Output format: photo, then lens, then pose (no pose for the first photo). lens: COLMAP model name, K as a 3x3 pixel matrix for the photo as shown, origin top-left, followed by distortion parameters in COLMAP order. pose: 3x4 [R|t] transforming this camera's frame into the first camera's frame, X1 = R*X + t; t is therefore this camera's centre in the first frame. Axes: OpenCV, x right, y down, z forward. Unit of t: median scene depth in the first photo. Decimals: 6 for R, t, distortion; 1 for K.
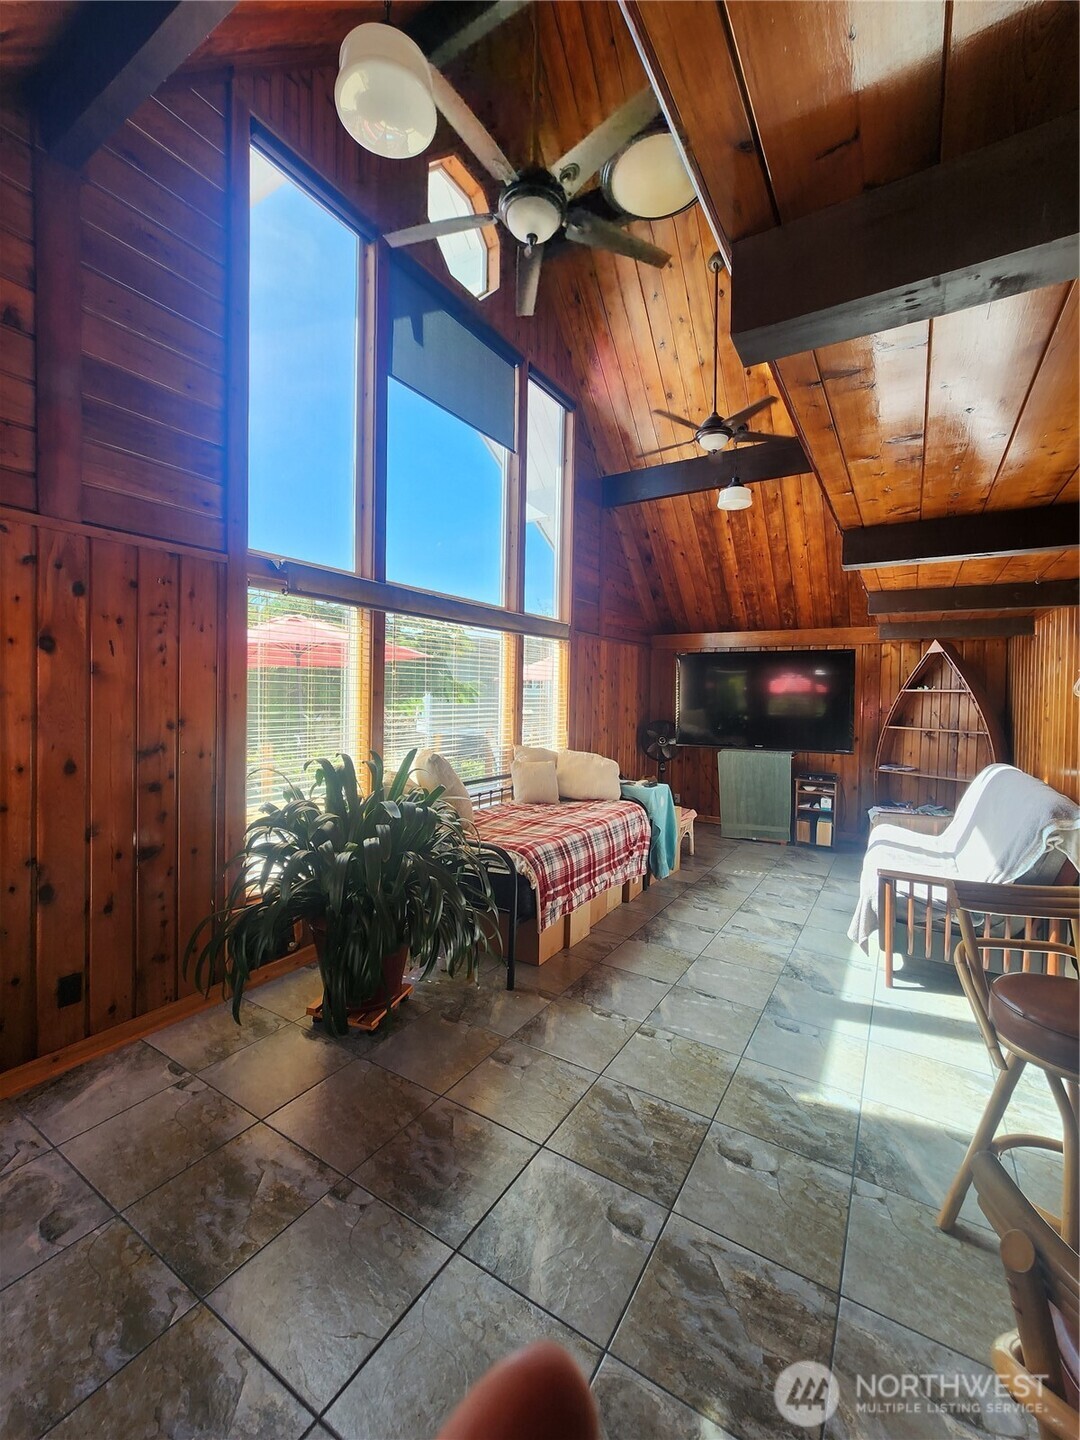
lens RADIAL K [[594.9, 0, 537.6], [0, 594.9, 704.9], [0, 0, 1]] dist [0.000431, 0.000229]
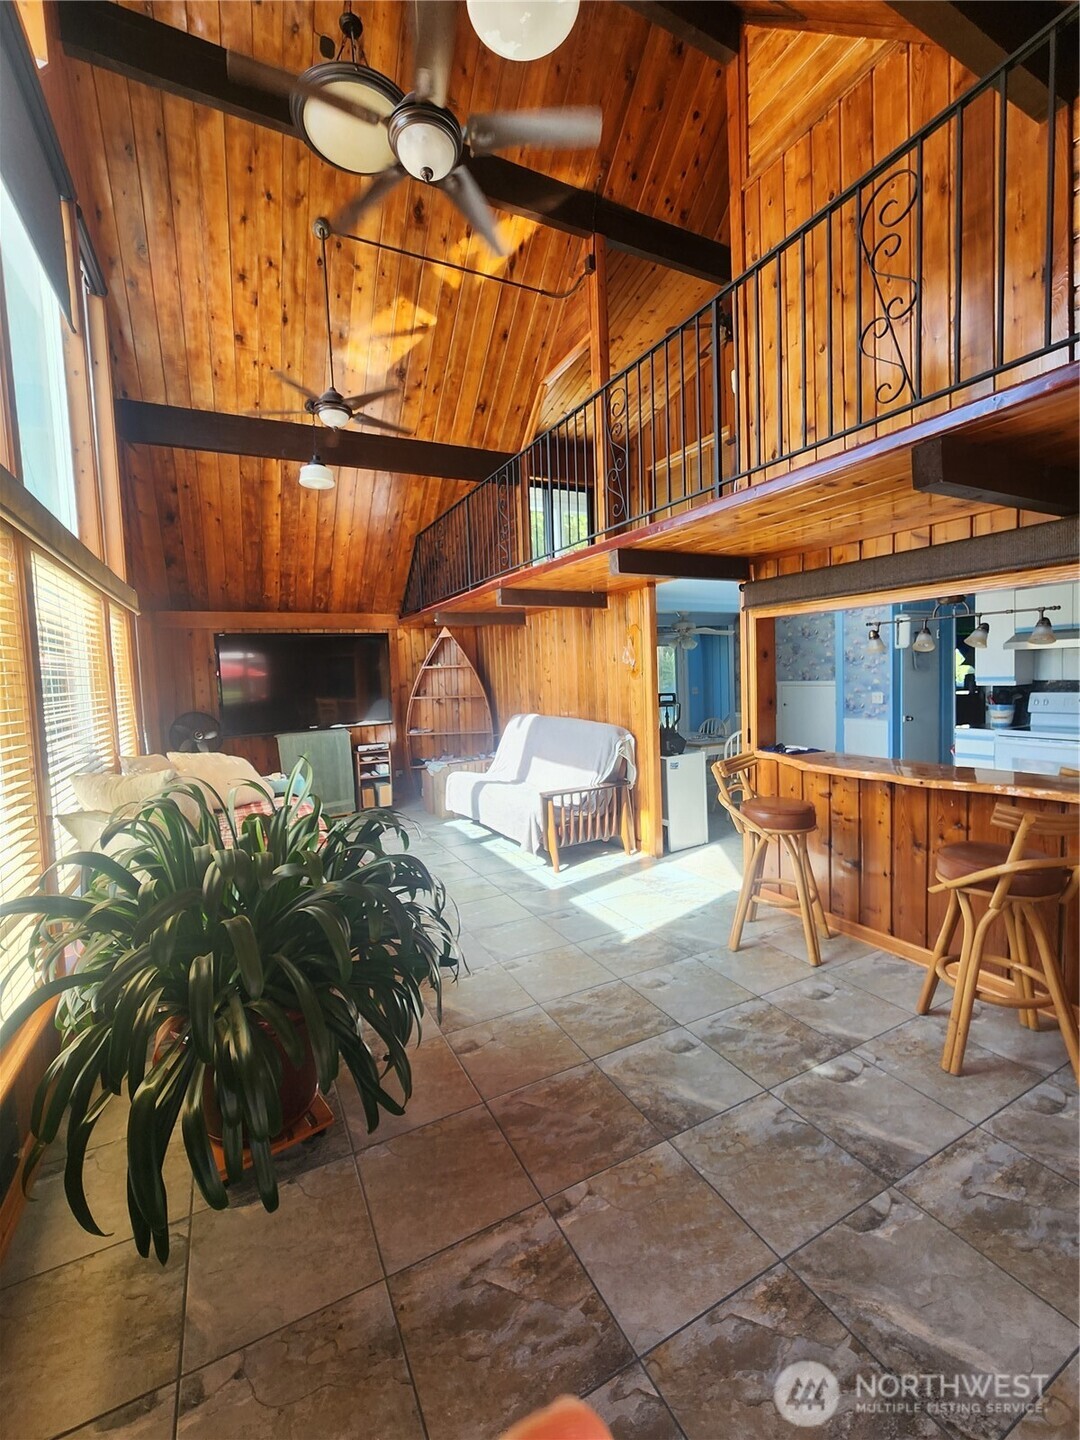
lens RADIAL K [[593.9, 0, 539.7], [0, 593.9, 712.3], [0, 0, 1]] dist [0.000579, 0.000245]
pose [[0.507939, -0.093727, 0.856279, -0.338623], [0.062917, 0.995444, 0.071637, -0.004979], [-0.859092, 0.017487, 0.511522, 0.172597]]
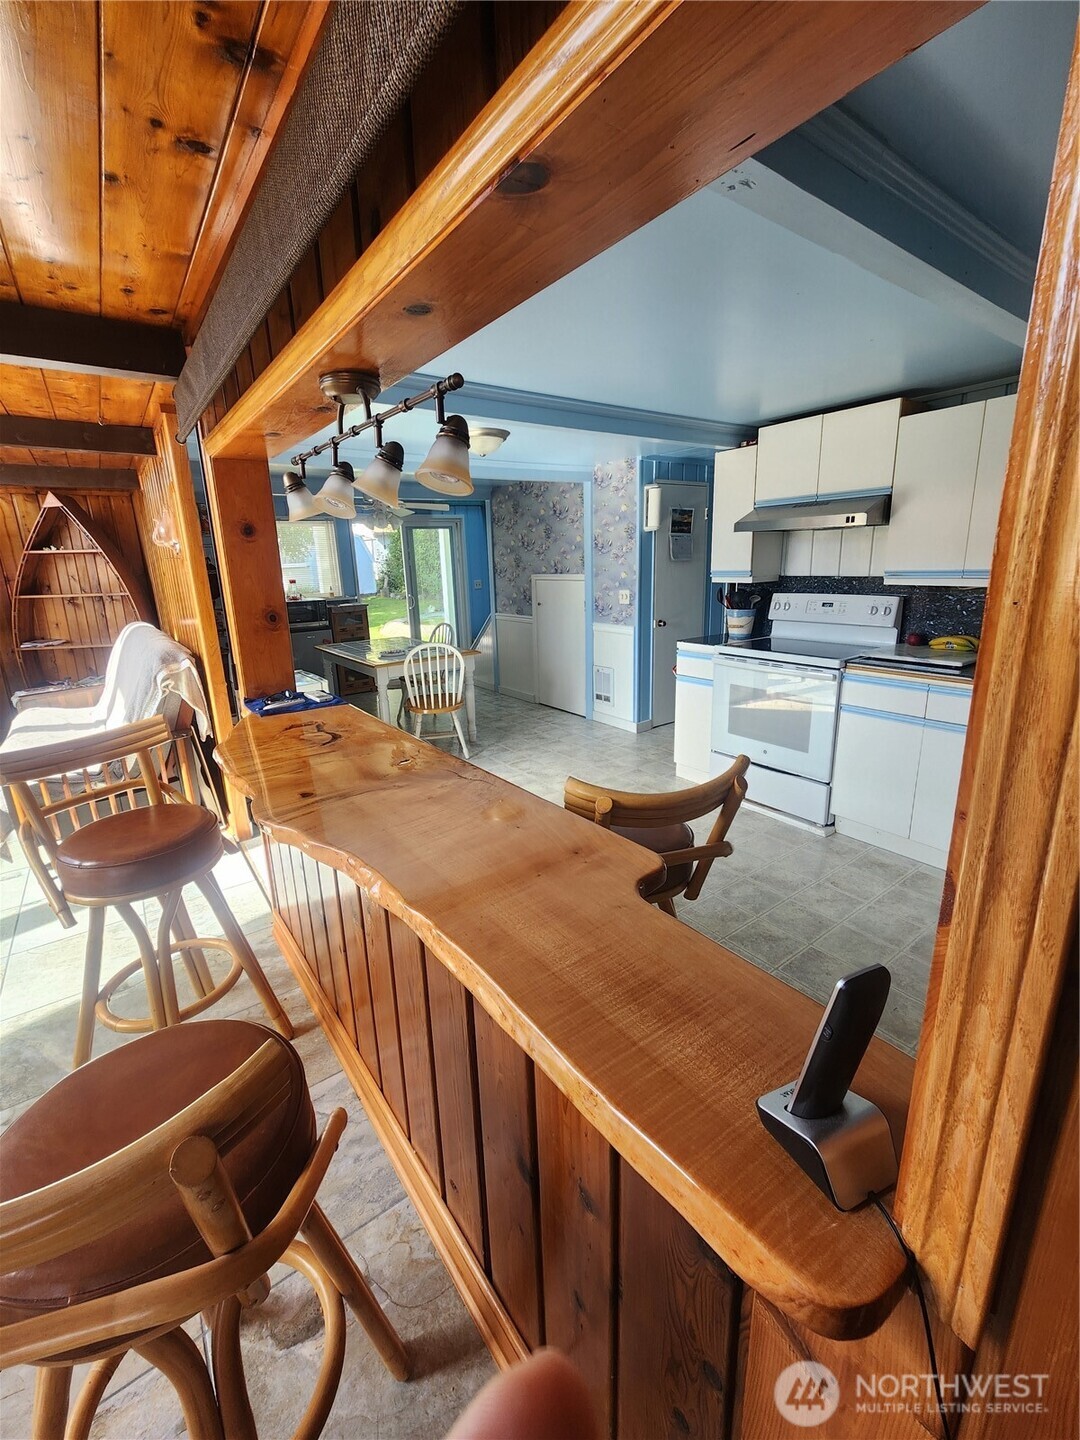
lens RADIAL K [[588.0, 0, 533.3], [0, 588.0, 709.3], [0, 0, 1]] dist [-0.000633, 0.000096]
pose [[0.372044, -0.259488, 0.891207, 0.075498], [0.055018, 0.964606, 0.257892, 0.016683], [-0.926583, -0.046915, 0.373152, -0.004501]]
